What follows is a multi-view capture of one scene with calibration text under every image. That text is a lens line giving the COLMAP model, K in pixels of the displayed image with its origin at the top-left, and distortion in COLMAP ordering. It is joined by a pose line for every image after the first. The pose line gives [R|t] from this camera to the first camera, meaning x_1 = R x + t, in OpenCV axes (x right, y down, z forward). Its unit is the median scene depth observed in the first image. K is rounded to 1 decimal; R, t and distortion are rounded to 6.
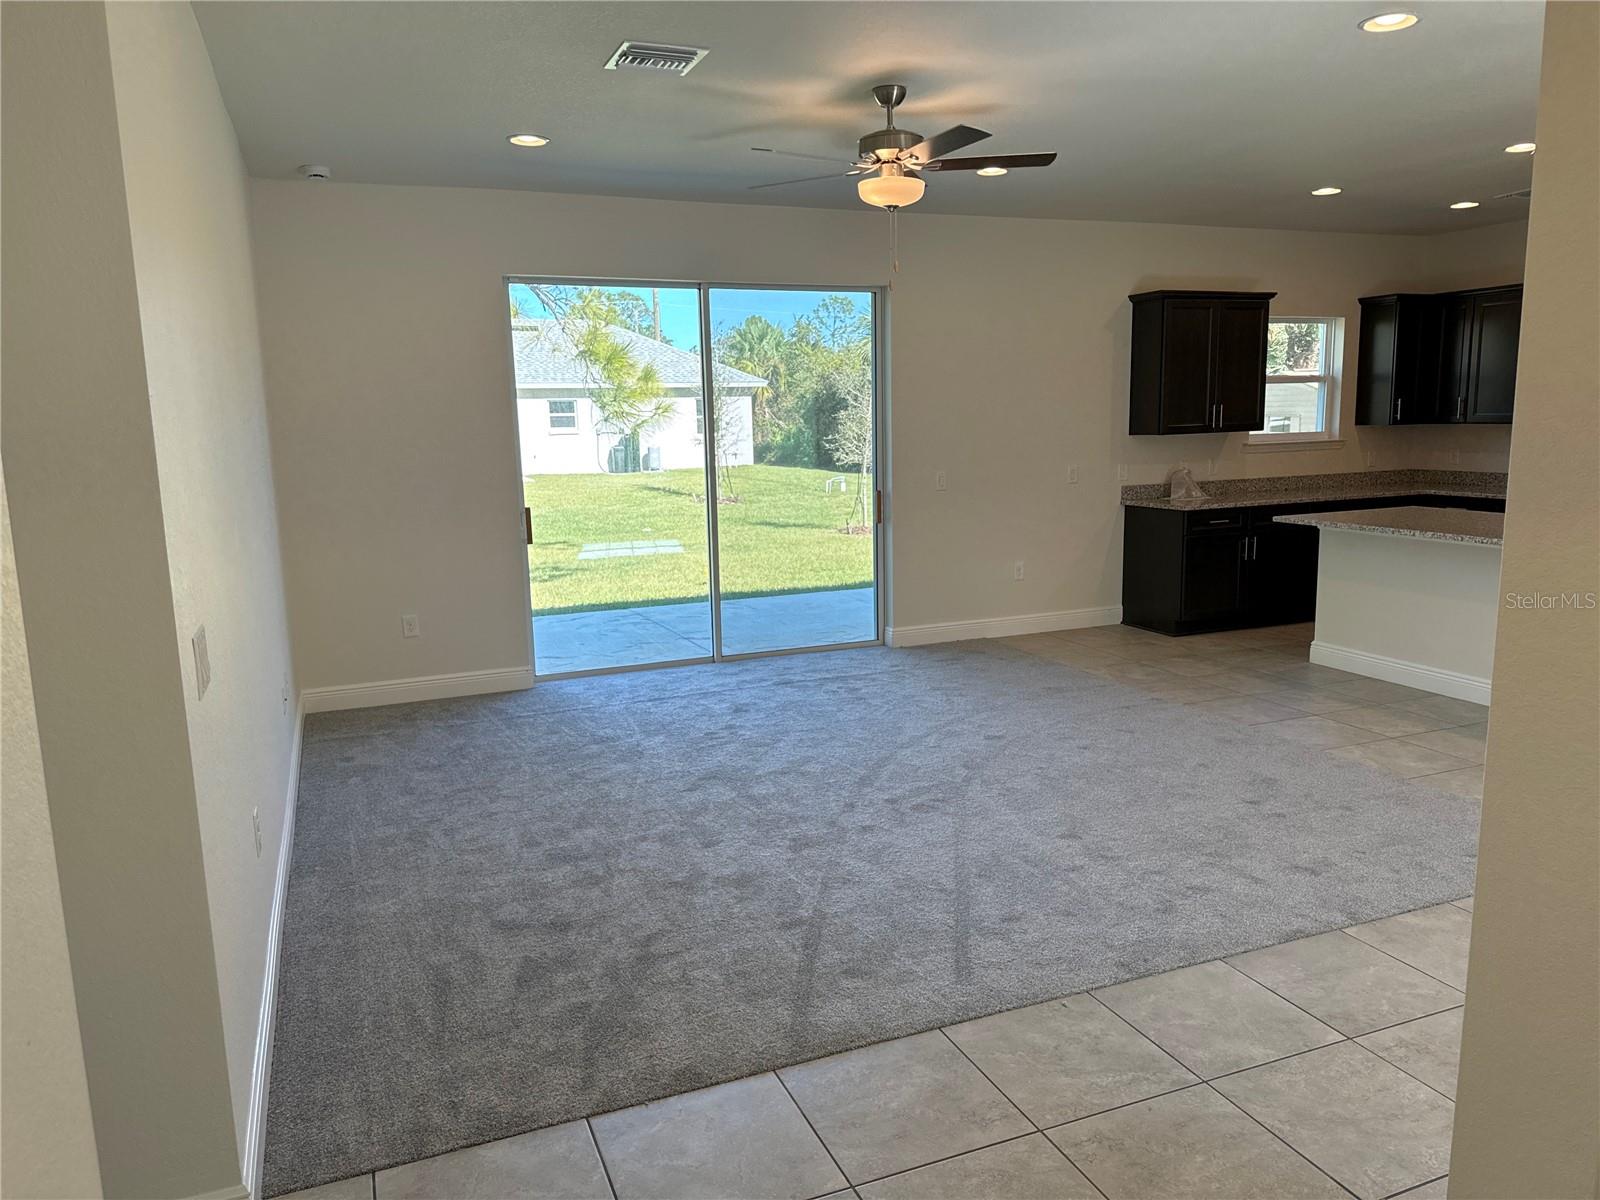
lens RADIAL K [[1130.5, 0, 800.0], [0, 1130.5, 600.0], [0, 0, 1]] dist [0.004868, 0.001057]
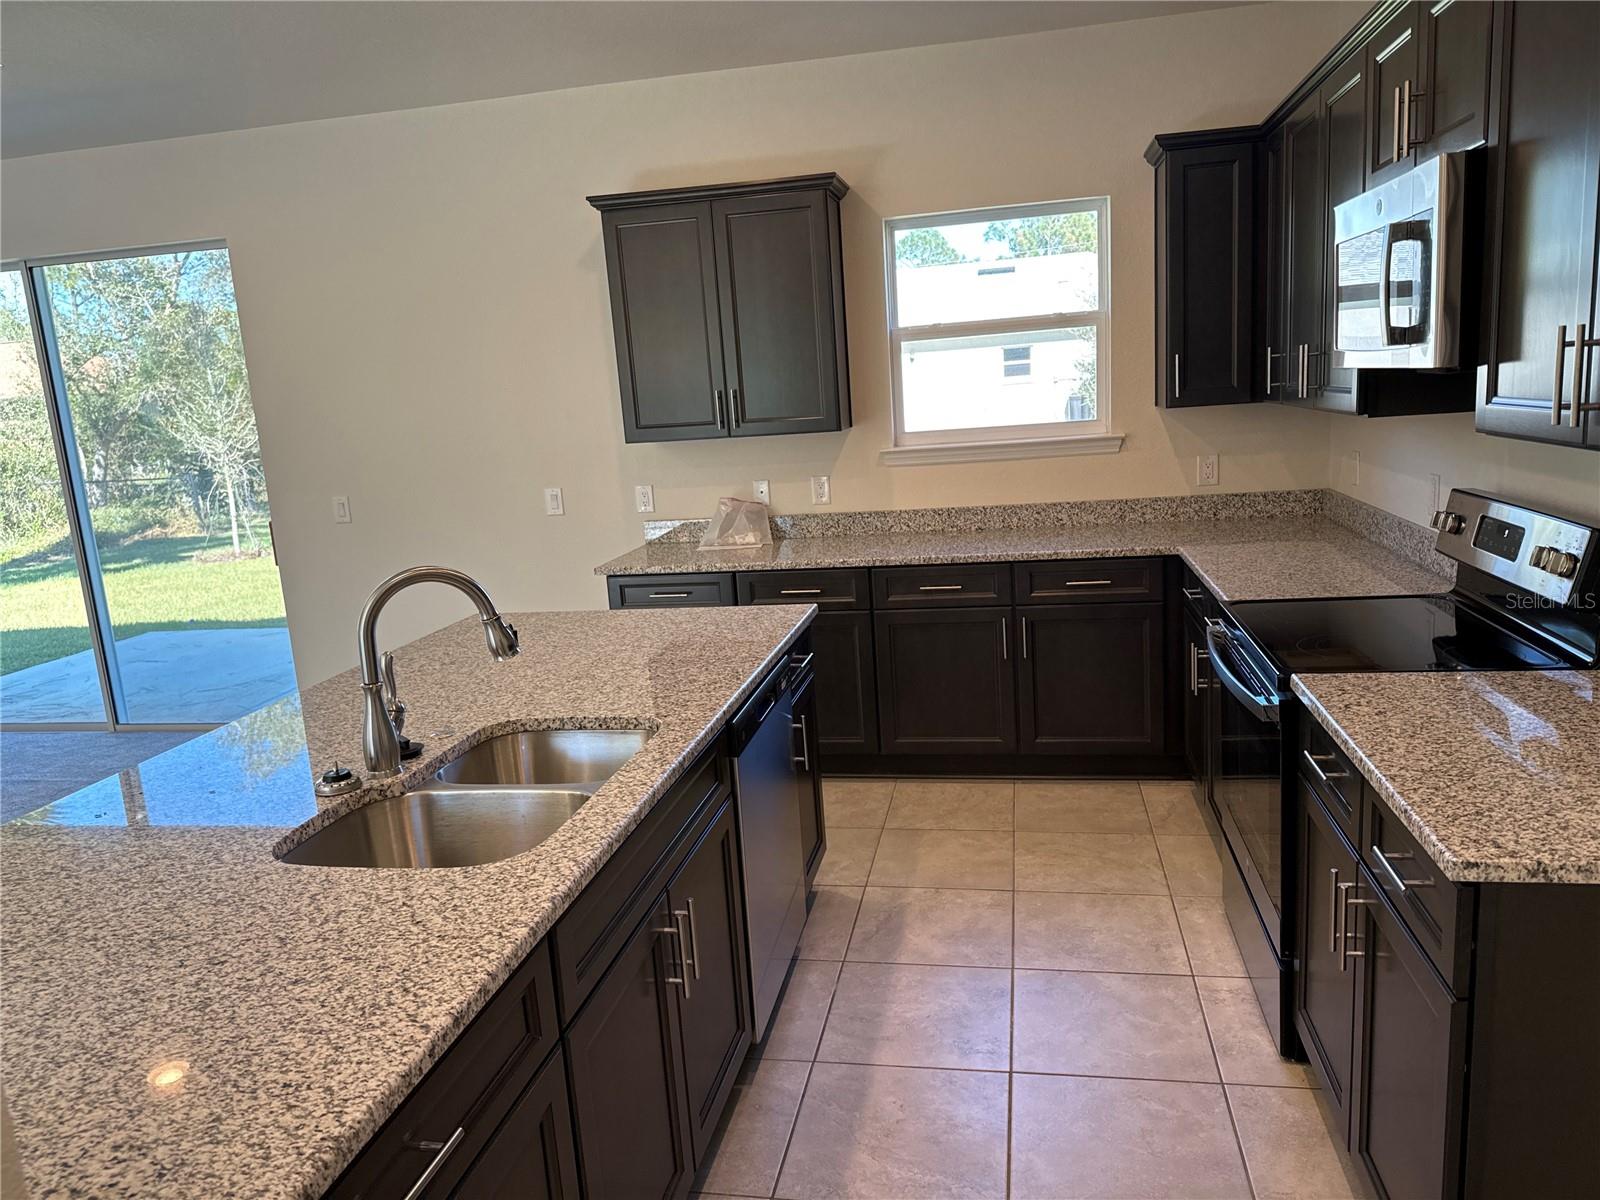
lens RADIAL K [[1130.5, 0, 800.0], [0, 1130.5, 600.0], [0, 0, 1]] dist [0.004868, 0.001057]
pose [[0.836684, 0.070101, -0.543181, 0.673906], [-0.040689, 0.996990, 0.065993, -0.099234], [0.546173, -0.033114, 0.837018, 0.505871]]
